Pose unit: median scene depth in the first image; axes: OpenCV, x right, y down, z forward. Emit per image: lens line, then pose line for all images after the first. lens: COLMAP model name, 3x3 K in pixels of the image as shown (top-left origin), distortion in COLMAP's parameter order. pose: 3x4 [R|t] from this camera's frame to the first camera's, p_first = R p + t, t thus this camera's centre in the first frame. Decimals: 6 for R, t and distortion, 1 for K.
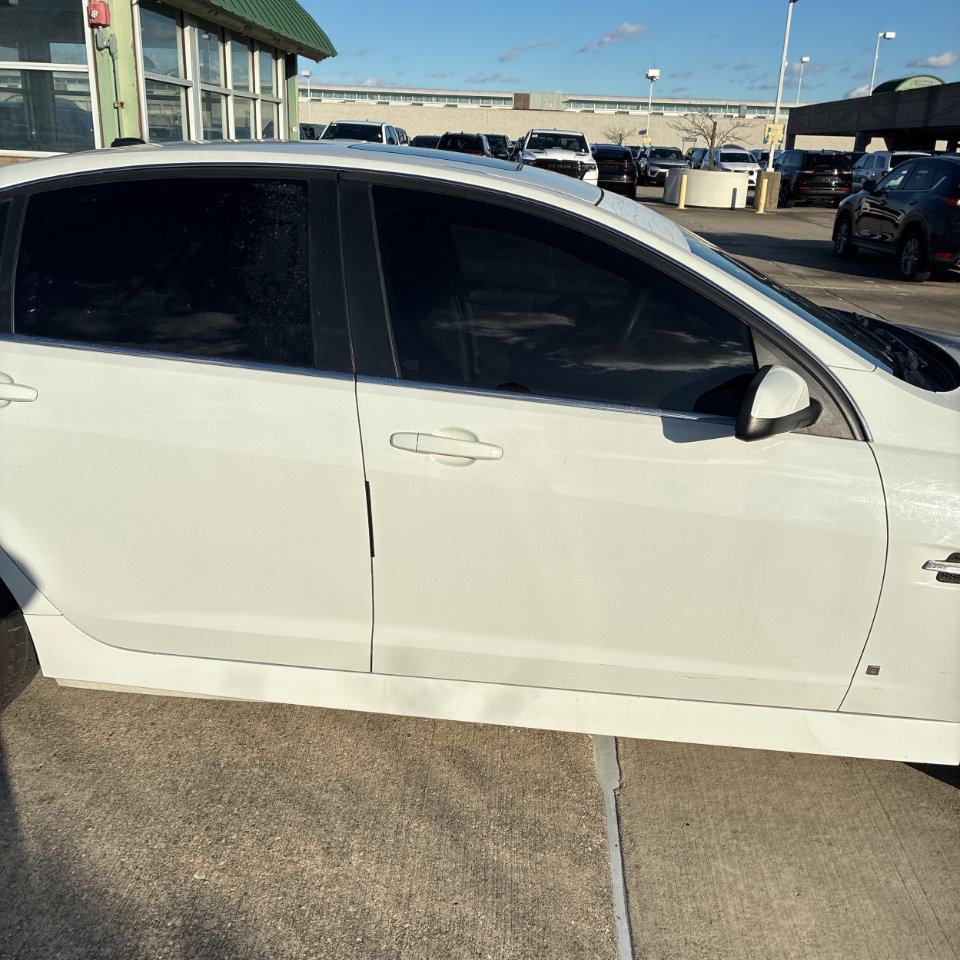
lens RADIAL K [[969.9, 0, 474.2], [0, 969.9, 474.0], [0, 0, 1]] dist [0.015868, 0.000000]
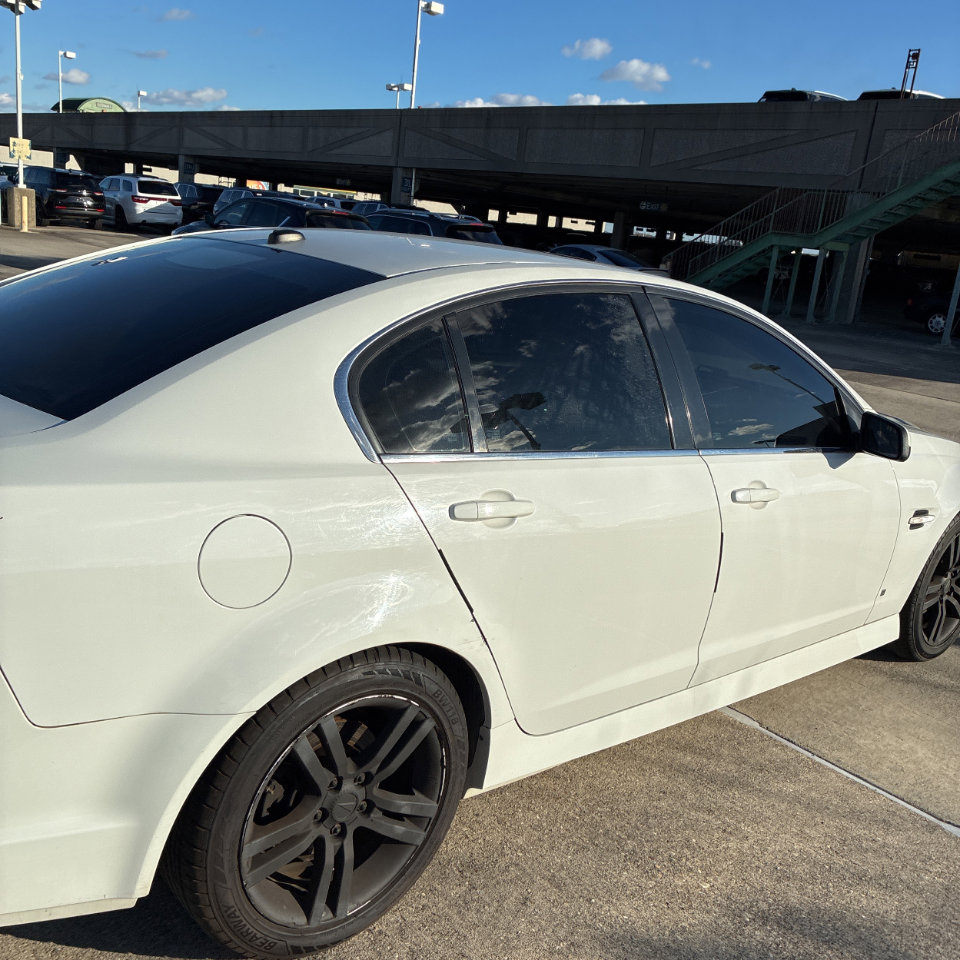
lens RADIAL K [[969.9, 0, 477.0], [0, 969.9, 479.2], [0, 0, 1]] dist [0.015868, 0.000000]
pose [[0.709495, -0.143266, 0.689995, -0.130102], [0.149006, 0.987478, 0.051816, -0.018933], [-0.688778, 0.066050, 0.721958, 0.032764]]
